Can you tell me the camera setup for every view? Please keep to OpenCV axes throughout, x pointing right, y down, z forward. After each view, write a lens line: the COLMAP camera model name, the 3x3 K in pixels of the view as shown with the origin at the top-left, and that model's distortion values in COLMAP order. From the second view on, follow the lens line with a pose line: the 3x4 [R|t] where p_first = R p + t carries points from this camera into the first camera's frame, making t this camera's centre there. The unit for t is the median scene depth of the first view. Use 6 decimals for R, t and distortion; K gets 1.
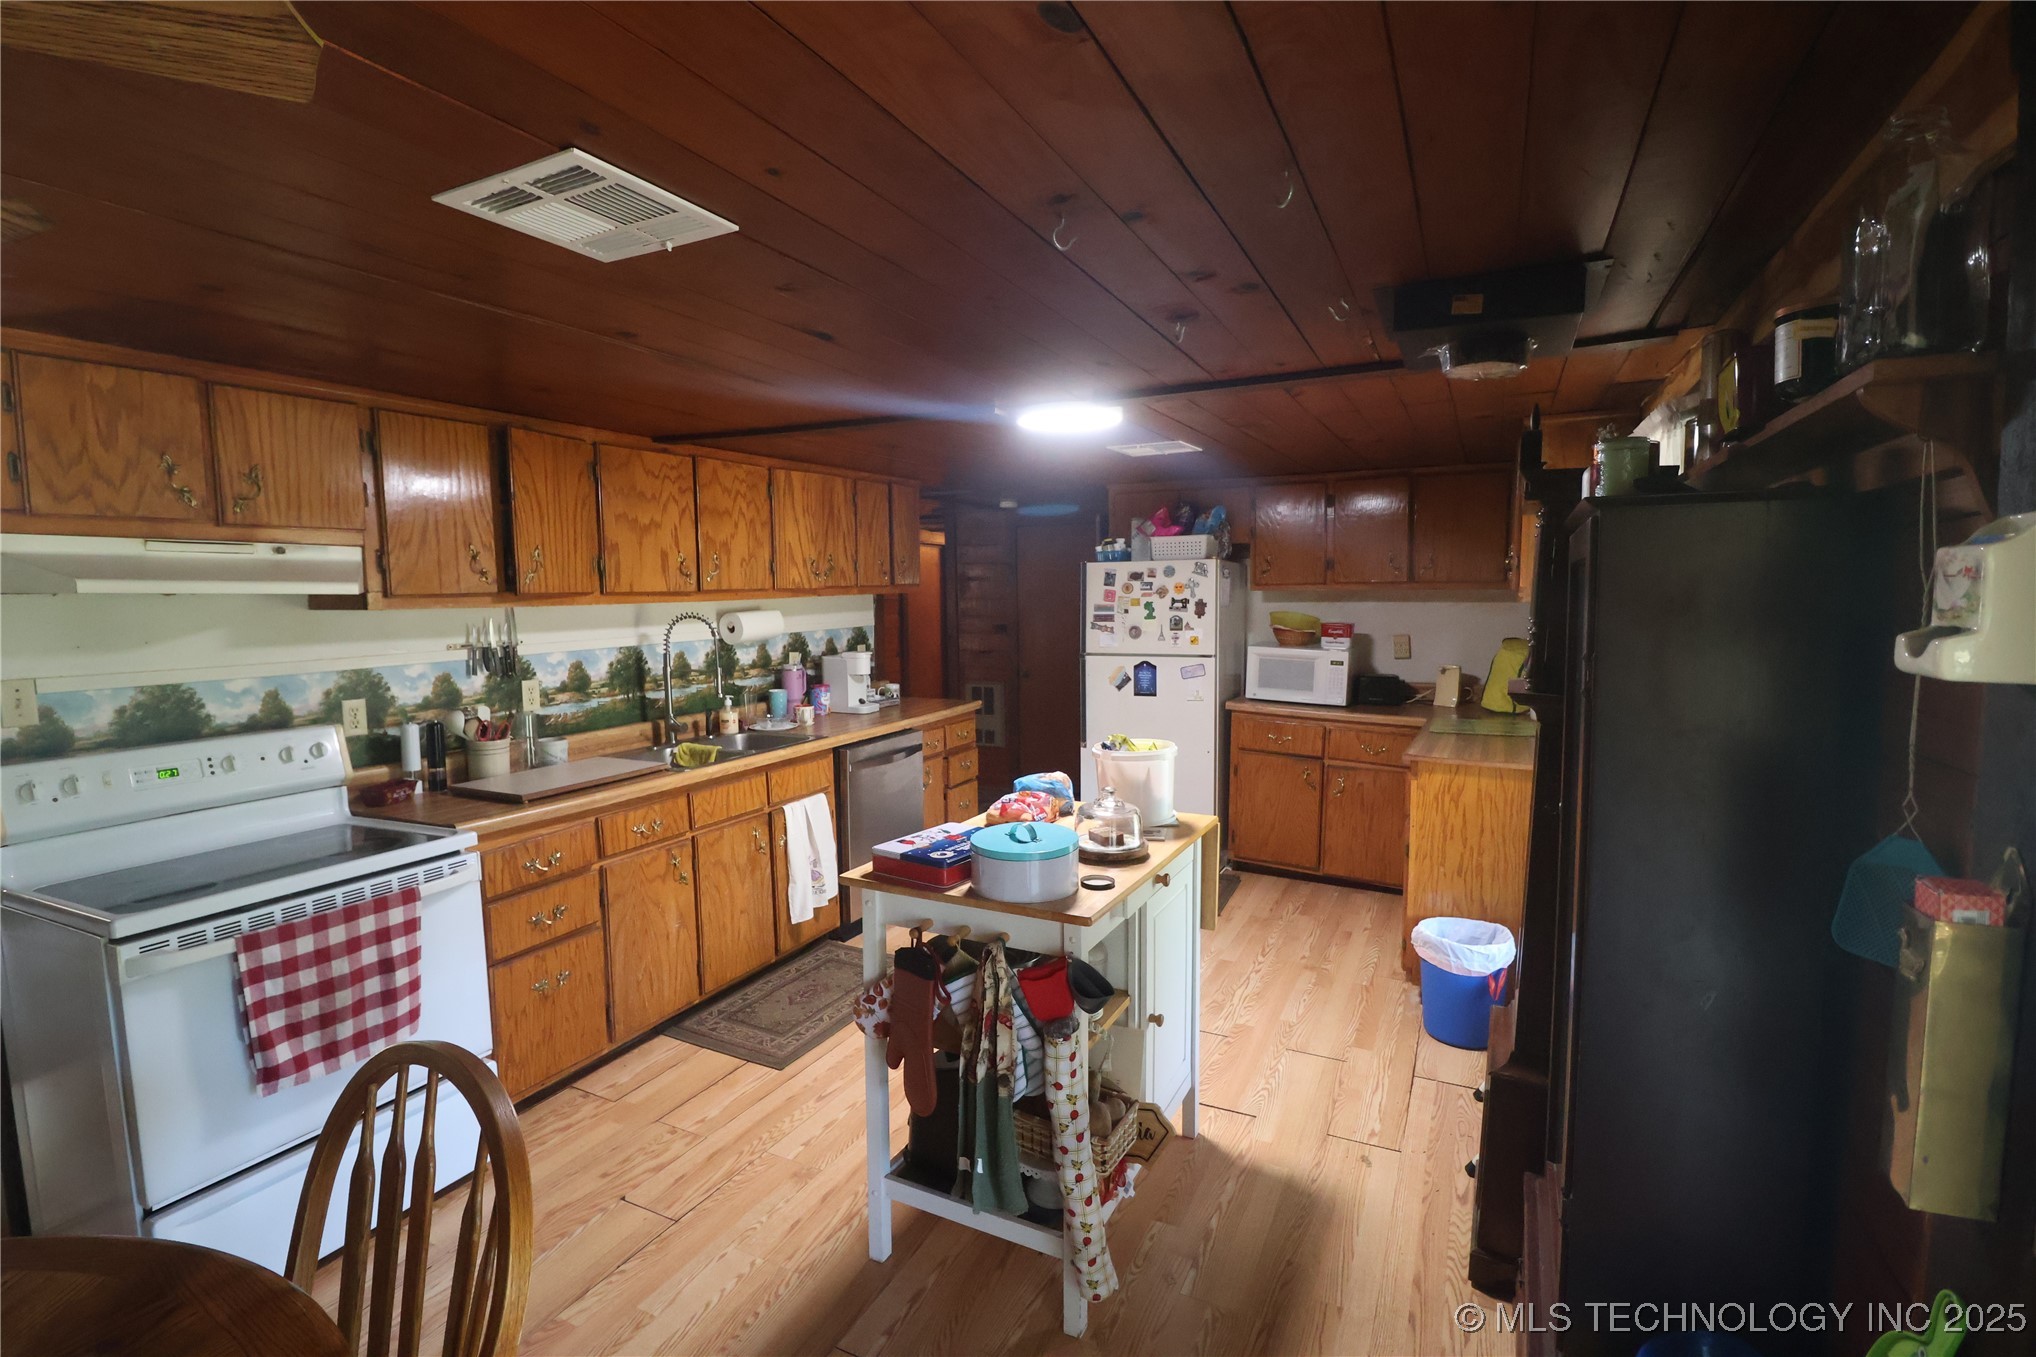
lens RADIAL K [[939.7, 0, 1007.7], [0, 939.7, 671.8], [0, 0, 1]] dist [0.000285, -0.013921]
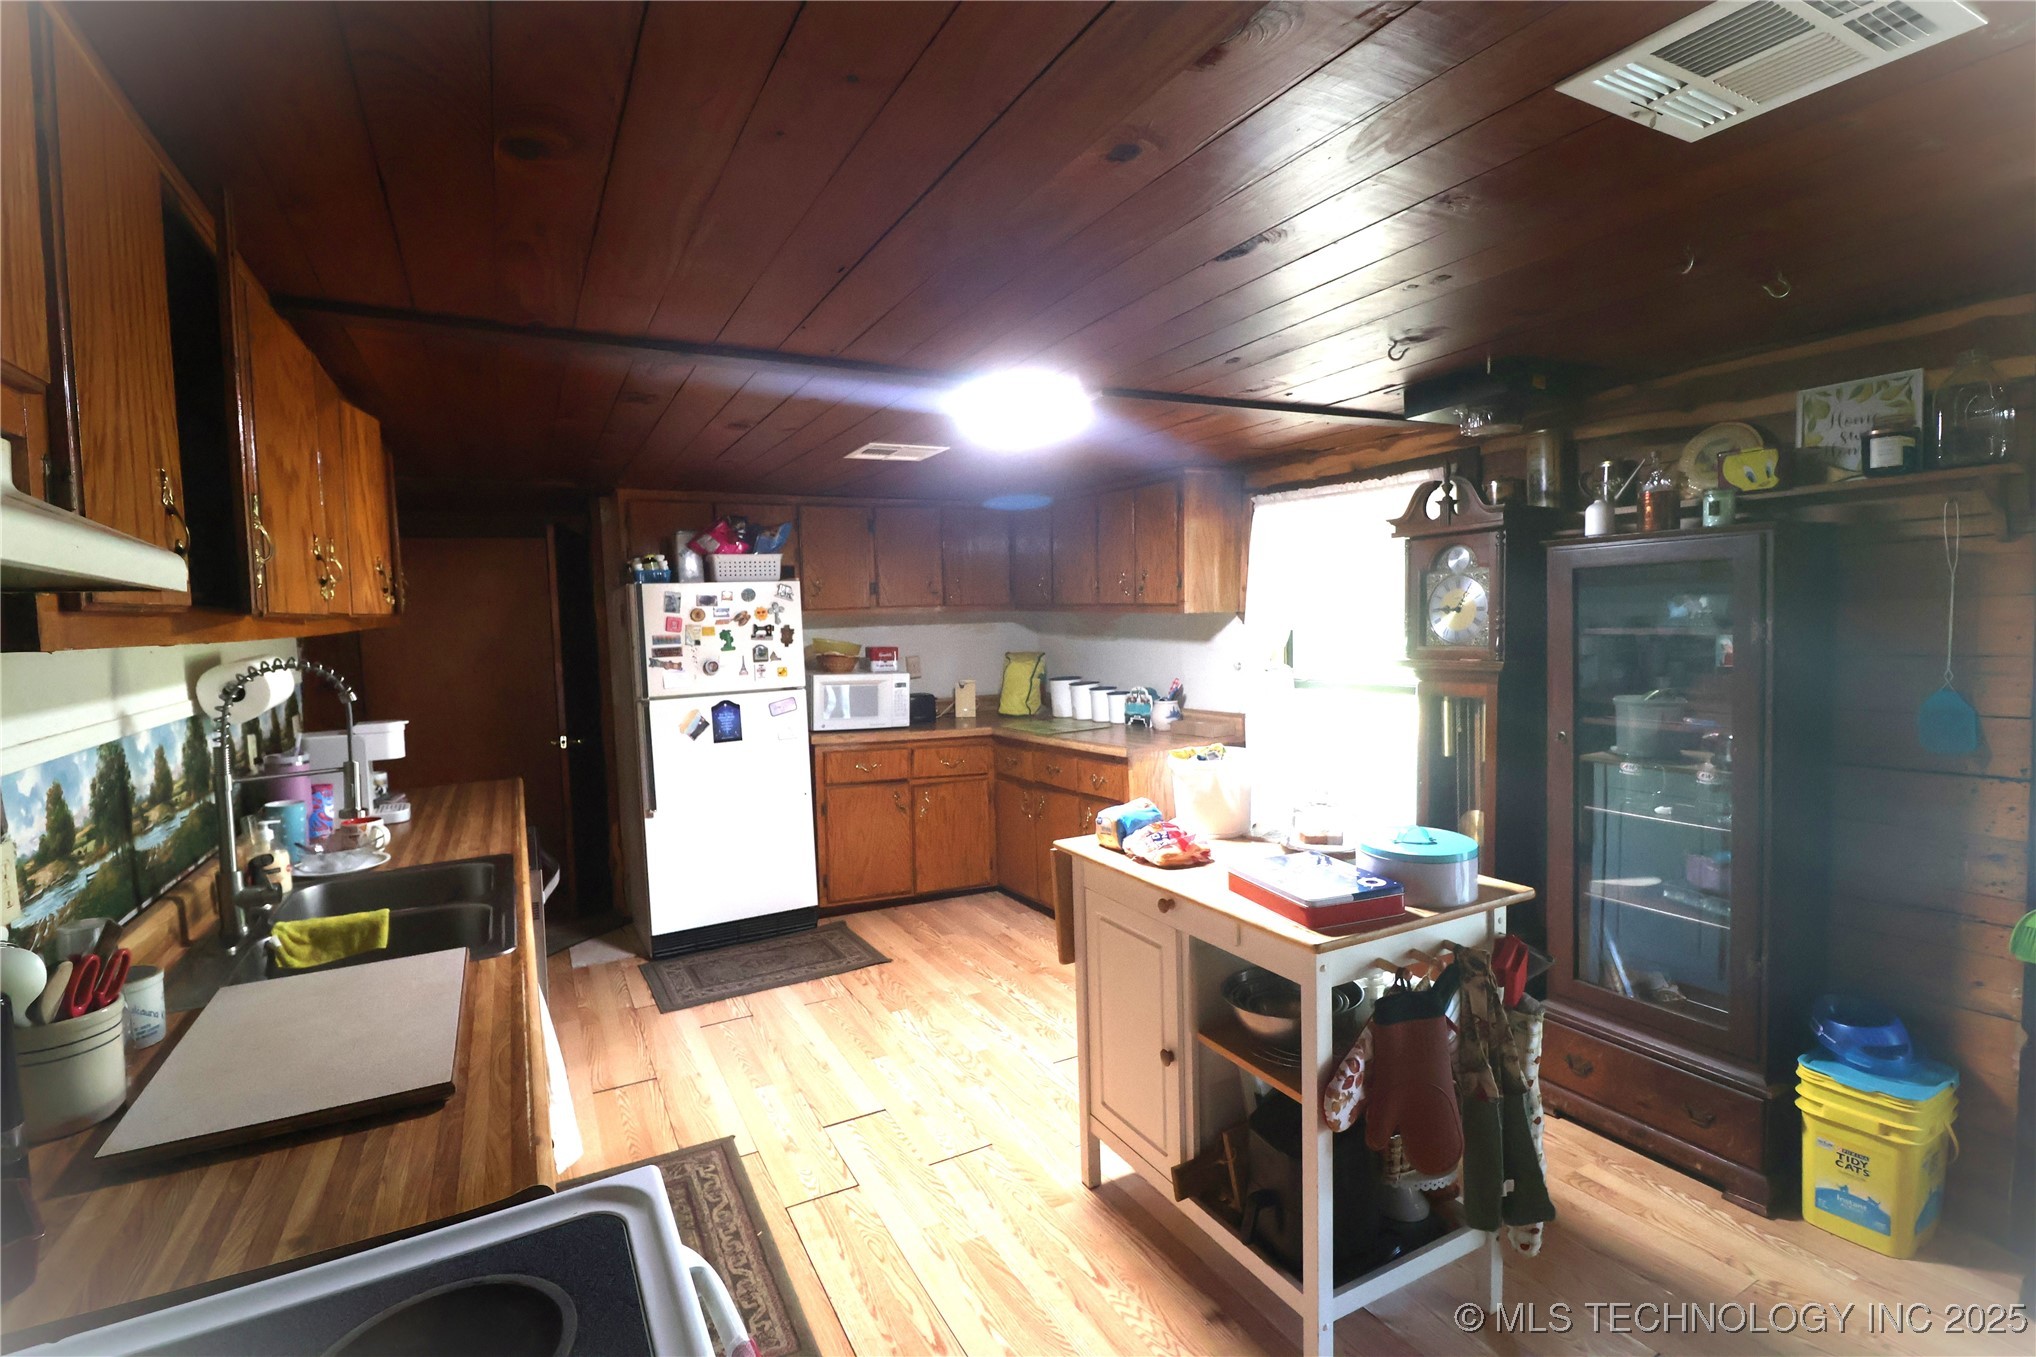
lens RADIAL K [[939.7, 0, 1007.7], [0, 939.7, 671.8], [0, 0, 1]] dist [0.000285, -0.013921]
pose [[0.577844, -0.059659, 0.813964, -0.555553], [0.096703, 0.995304, 0.004300, -0.022725], [-0.810398, 0.076228, 0.580900, 0.426707]]
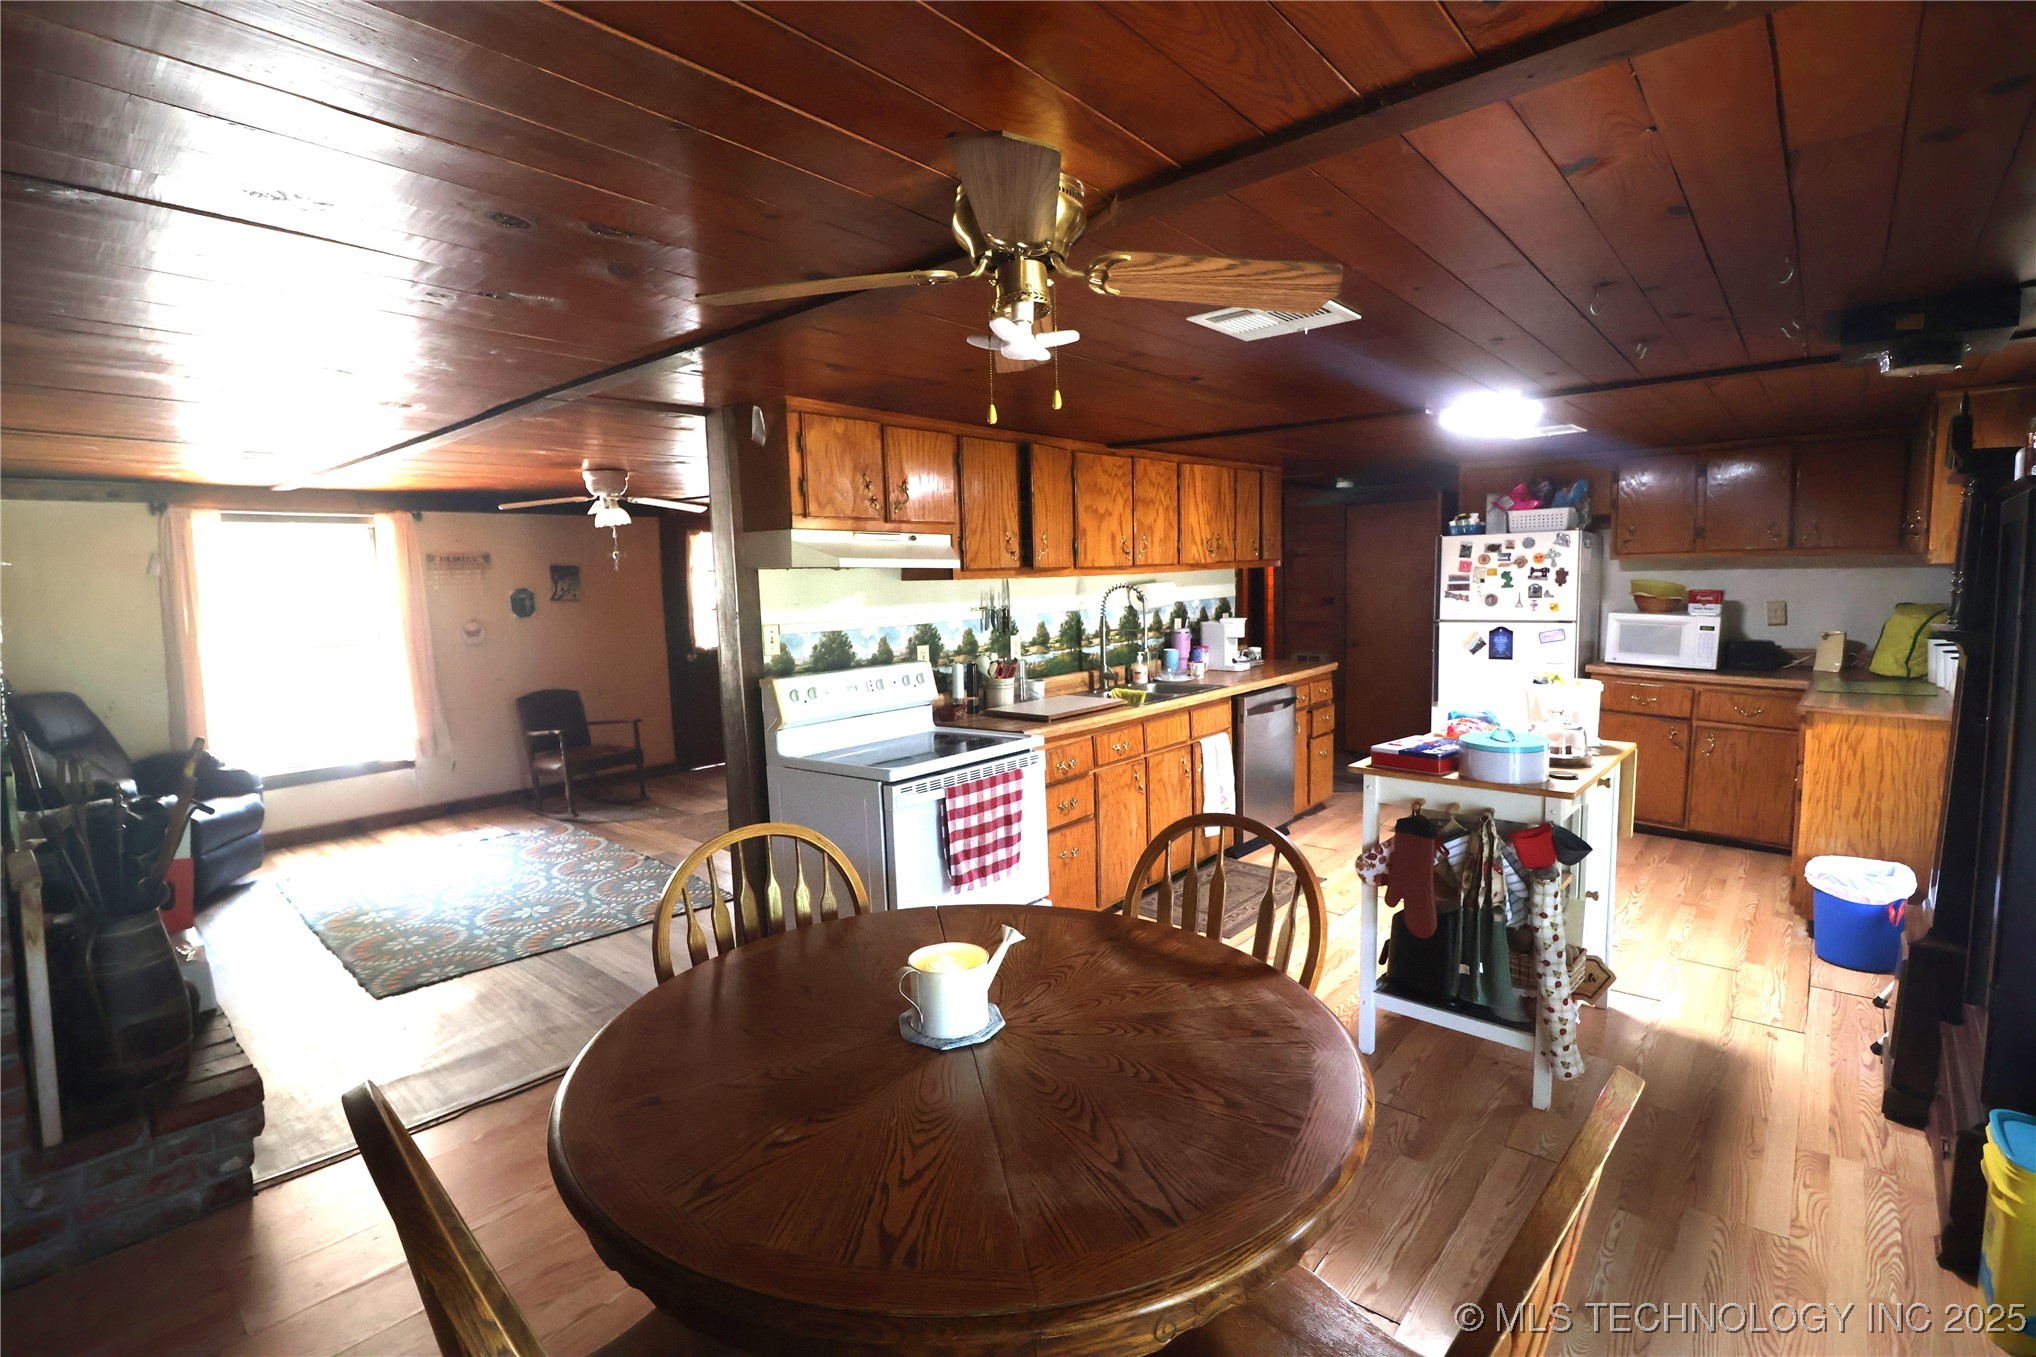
lens RADIAL K [[939.7, 0, 1007.7], [0, 939.7, 671.8], [0, 0, 1]] dist [0.000285, -0.013921]
pose [[0.967863, 0.011960, -0.251195, -0.184153], [-0.007283, 0.999783, 0.019541, 0.032955], [0.251374, -0.017084, 0.967739, -0.260116]]
